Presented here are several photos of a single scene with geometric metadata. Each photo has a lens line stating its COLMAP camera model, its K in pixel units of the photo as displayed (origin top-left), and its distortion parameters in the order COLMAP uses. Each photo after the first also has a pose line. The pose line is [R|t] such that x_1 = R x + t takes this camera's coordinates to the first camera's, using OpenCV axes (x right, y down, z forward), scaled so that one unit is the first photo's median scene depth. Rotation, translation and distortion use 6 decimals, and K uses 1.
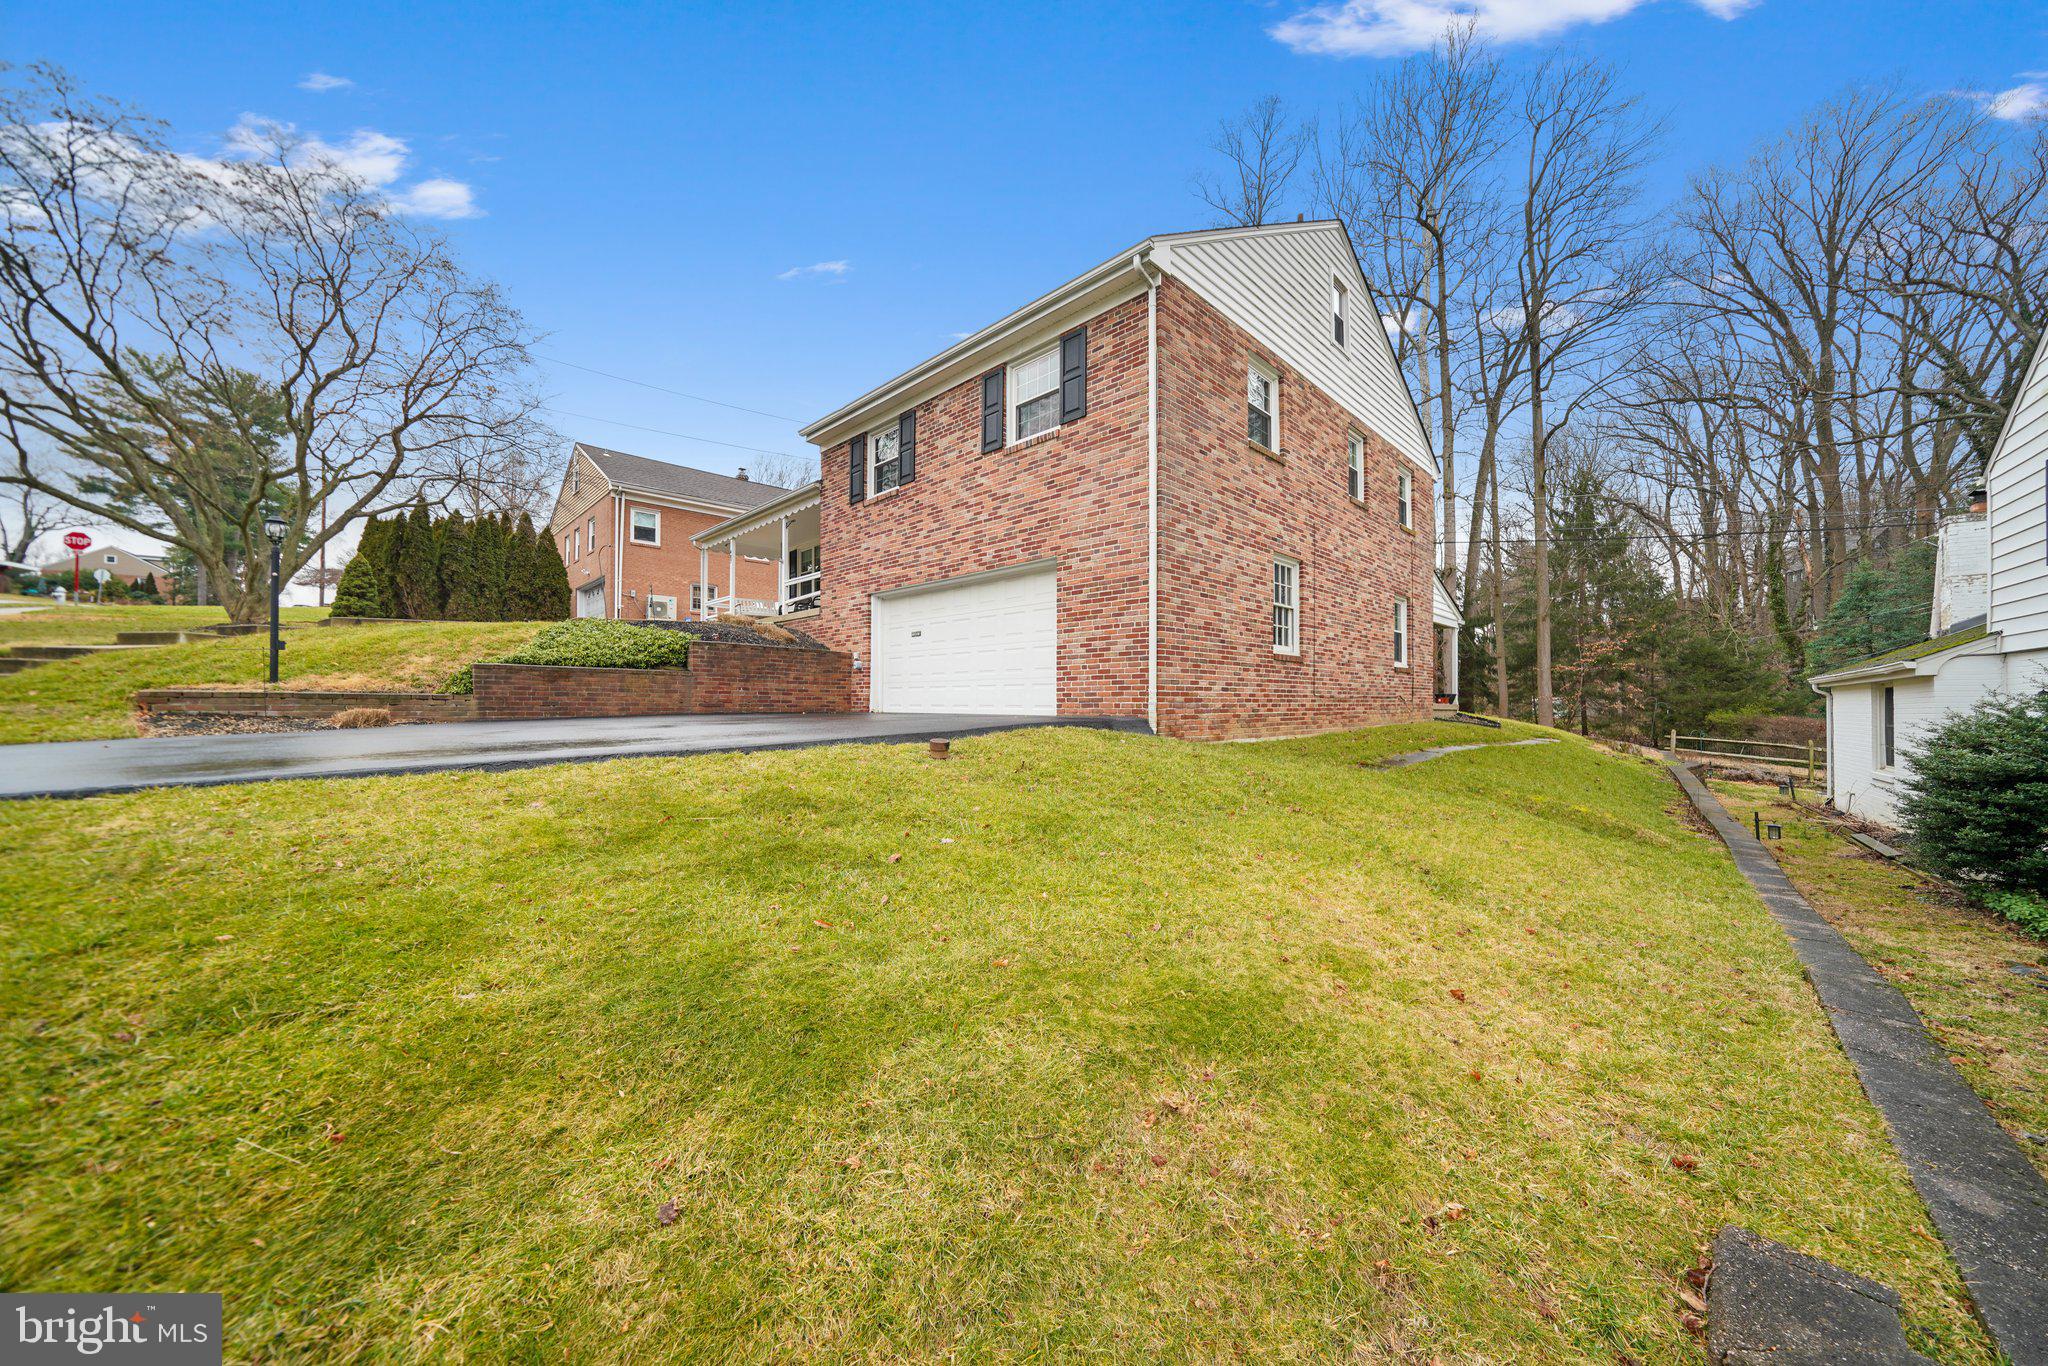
lens RADIAL K [[706.7, 0, 1027.2], [0, 706.7, 701.5], [0, 0, 1]] dist [-0.018580, 0.000461]
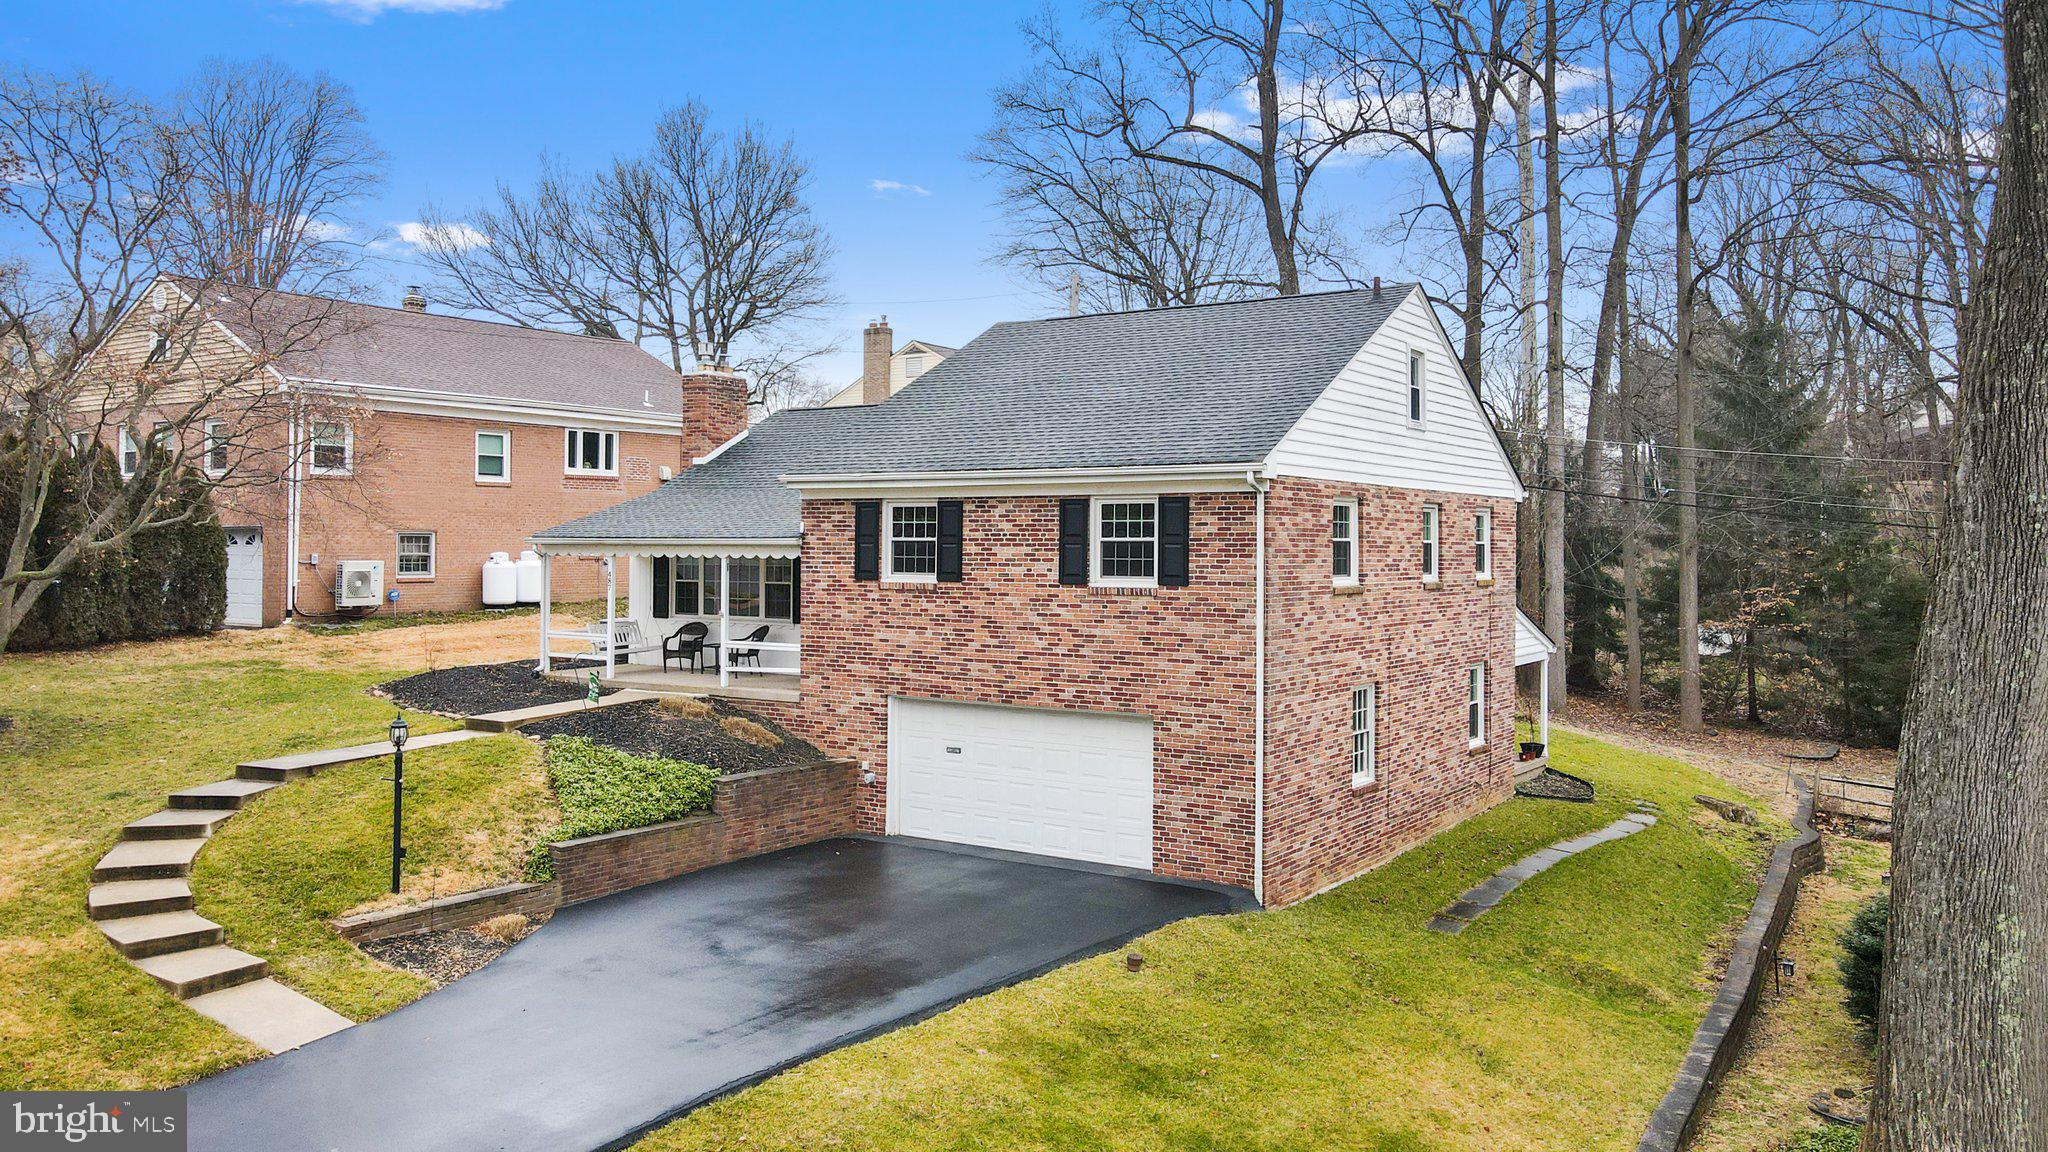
lens RADIAL K [[1524.8, 0, 1026.9], [0, 1524.8, 533.5], [0, 0, 1]] dist [-0.001193, 0.000683]
pose [[0.981558, 0.007094, 0.191035, -0.464714], [-0.005712, 0.999953, -0.007787, -0.376741], [-0.191081, 0.006553, 0.981552, -0.921692]]
